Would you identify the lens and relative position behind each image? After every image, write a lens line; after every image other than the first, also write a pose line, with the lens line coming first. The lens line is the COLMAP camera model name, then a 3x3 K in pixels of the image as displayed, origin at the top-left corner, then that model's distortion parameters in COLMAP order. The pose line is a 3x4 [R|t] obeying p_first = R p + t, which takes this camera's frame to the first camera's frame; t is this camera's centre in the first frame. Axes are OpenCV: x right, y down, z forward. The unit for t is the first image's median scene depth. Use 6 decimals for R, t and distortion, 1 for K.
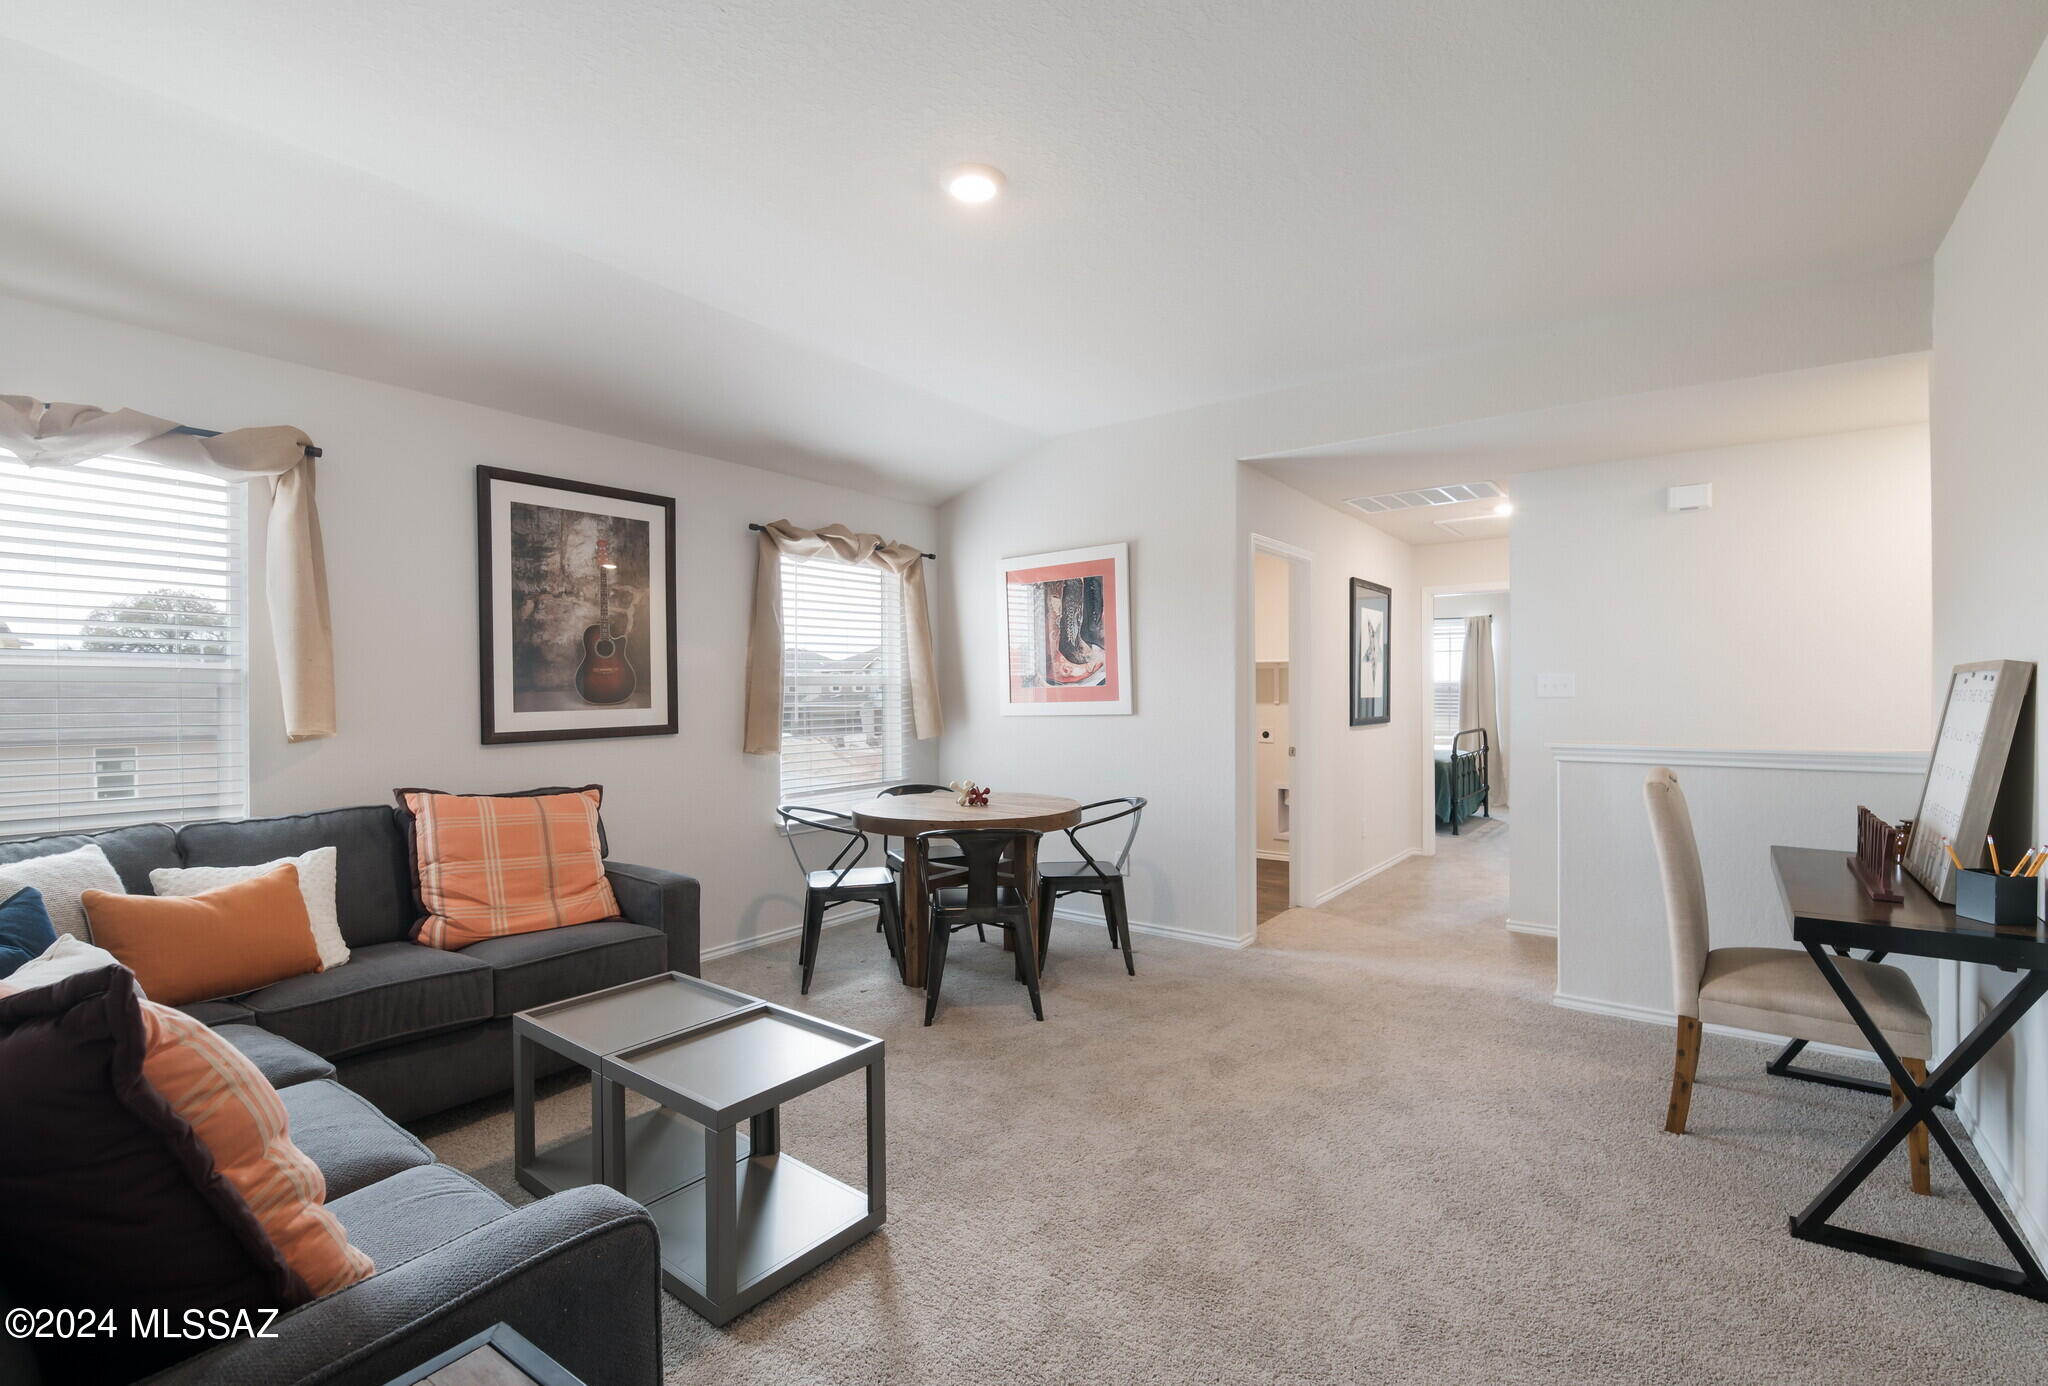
lens RADIAL K [[911.3, 0, 1034.8], [0, 911.3, 694.6], [0, 0, 1]] dist [0.003304, 0.000264]
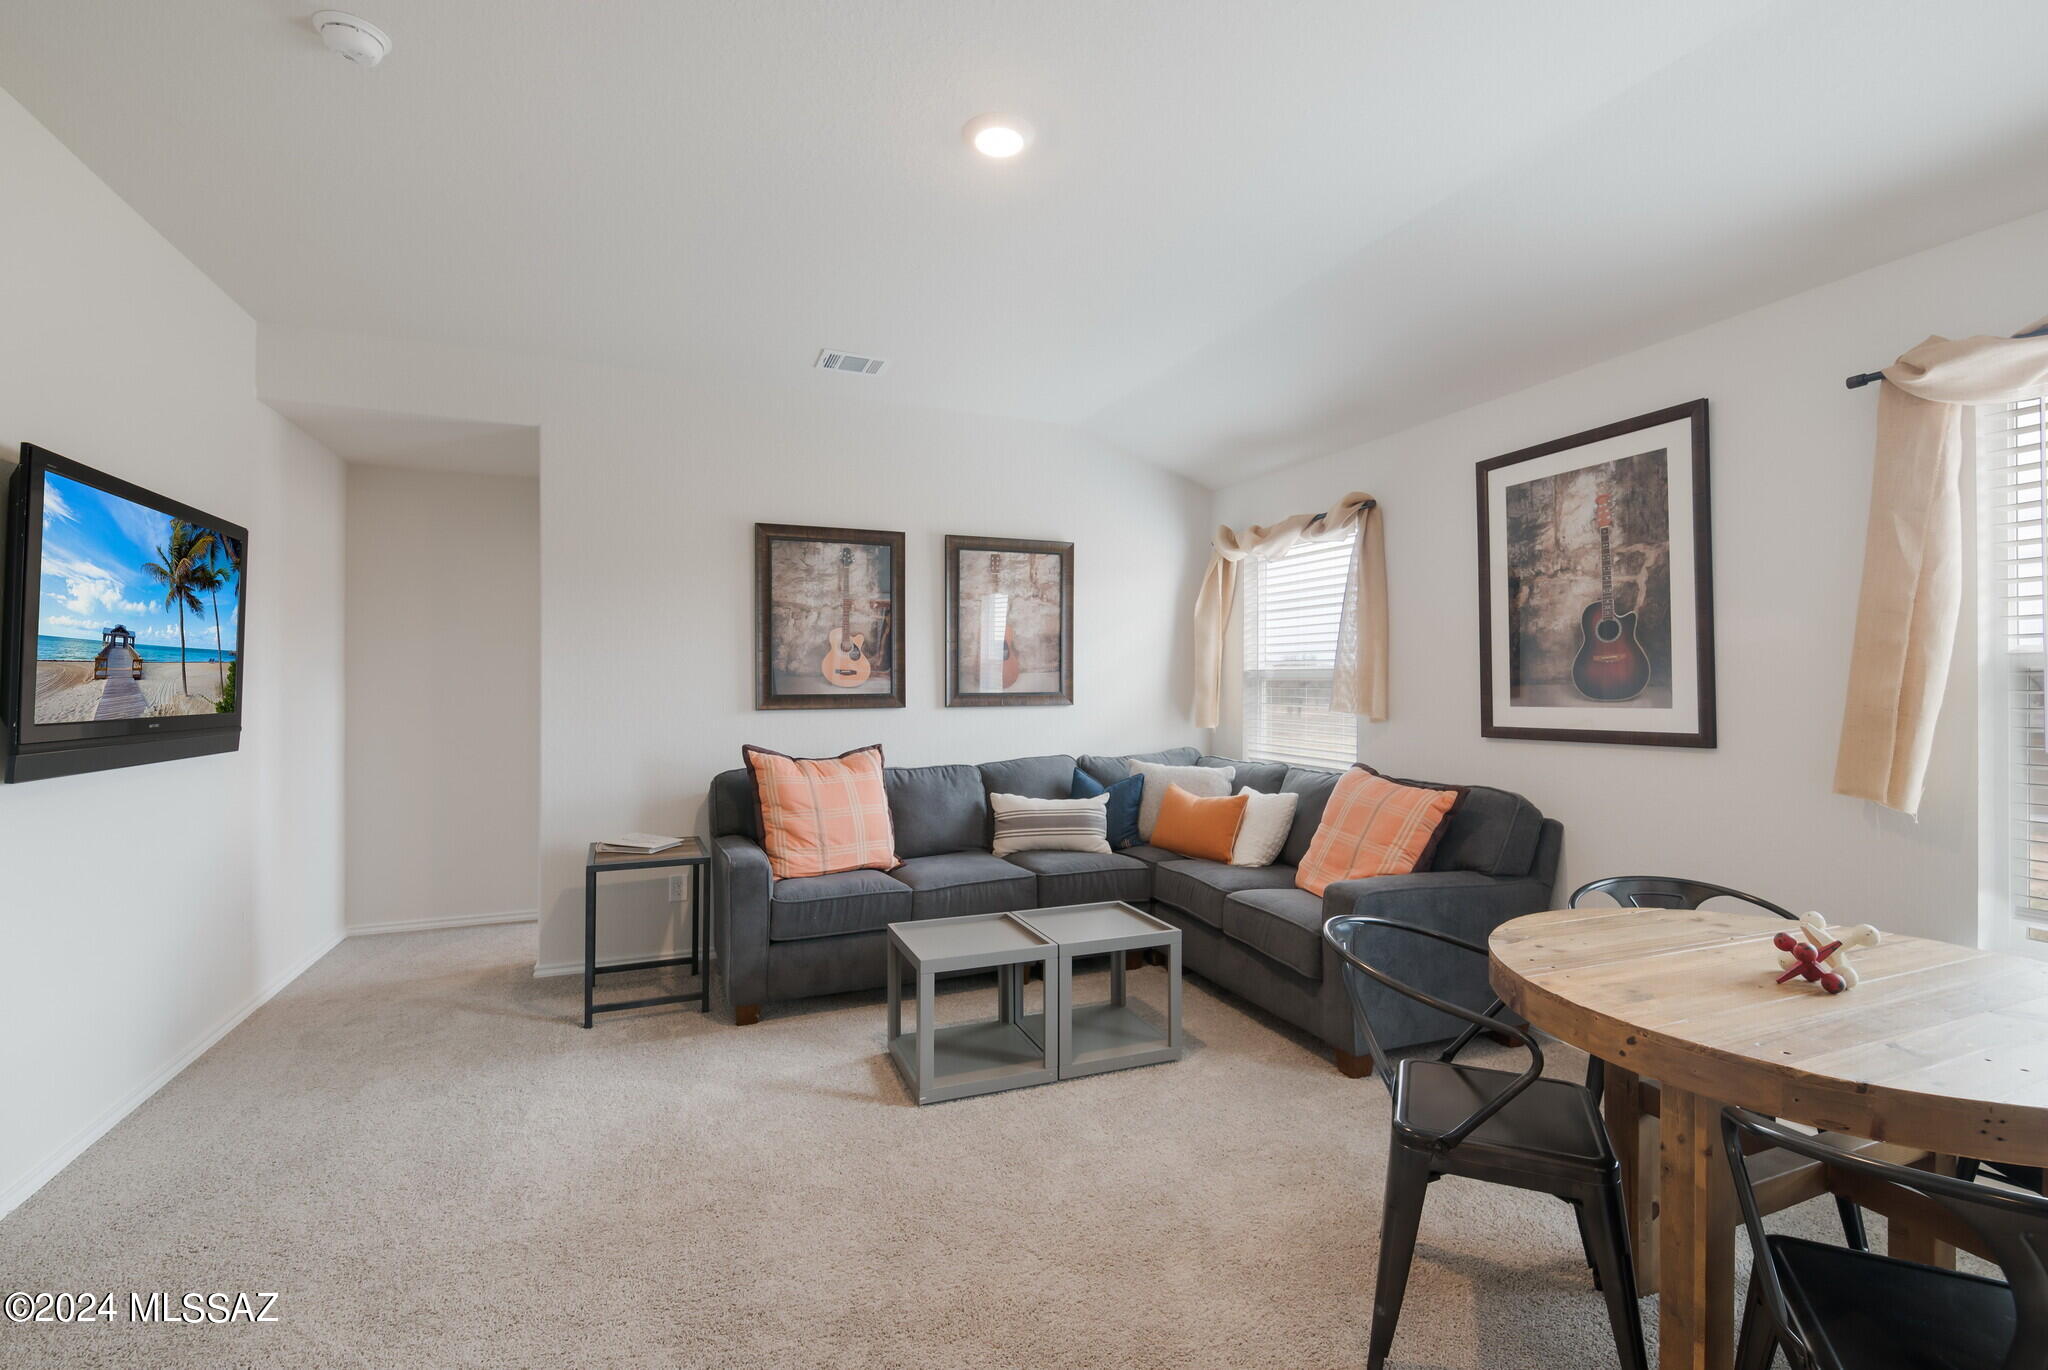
lens RADIAL K [[894.1, 0, 1032.7], [0, 894.1, 682.2], [0, 0, 1]] dist [0.015112, -0.012460]
pose [[-0.509043, 0.000840, -0.860741, 0.440895], [-0.002297, 0.999995, 0.002334, -0.006237], [0.860738, 0.003166, -0.509038, 0.940853]]
